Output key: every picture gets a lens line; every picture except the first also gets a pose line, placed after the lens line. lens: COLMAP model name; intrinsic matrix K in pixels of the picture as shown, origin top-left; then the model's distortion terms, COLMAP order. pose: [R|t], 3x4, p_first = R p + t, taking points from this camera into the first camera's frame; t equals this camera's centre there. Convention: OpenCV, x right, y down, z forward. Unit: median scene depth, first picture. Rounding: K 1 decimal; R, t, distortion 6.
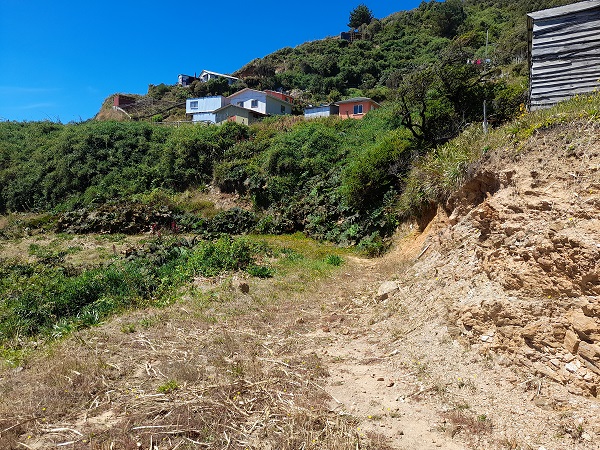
lens RADIAL K [[428.3, 0, 300.2], [0, 428.3, 225.2], [0, 0, 1]] dist [0.020375, -0.008239]
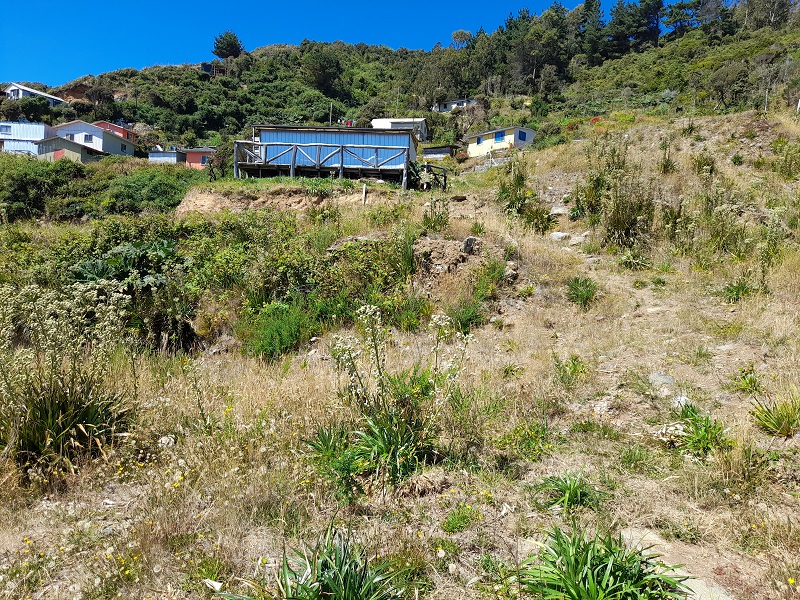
lens RADIAL K [[571.1, 0, 400.7], [0, 571.1, 300.8], [0, 0, 1]] dist [0.020375, -0.008239]
pose [[0.915945, 0.017181, 0.400935, 0.010811], [-0.011944, 0.999808, -0.015558, 0.046015], [-0.401125, 0.009461, 0.915974, -0.245631]]
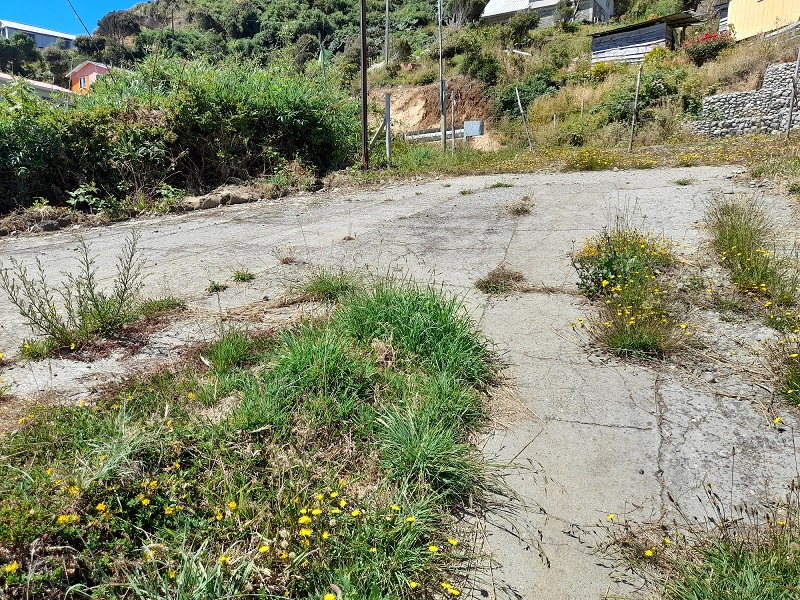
lens RADIAL K [[571.1, 0, 399.3], [0, 571.1, 299.7], [0, 0, 1]] dist [0.020375, -0.008239]
pose [[0.997058, -0.009910, 0.076009, 0.237413], [0.001850, 0.994430, 0.105383, -0.075658], [-0.076630, -0.104932, 0.991523, 0.173637]]
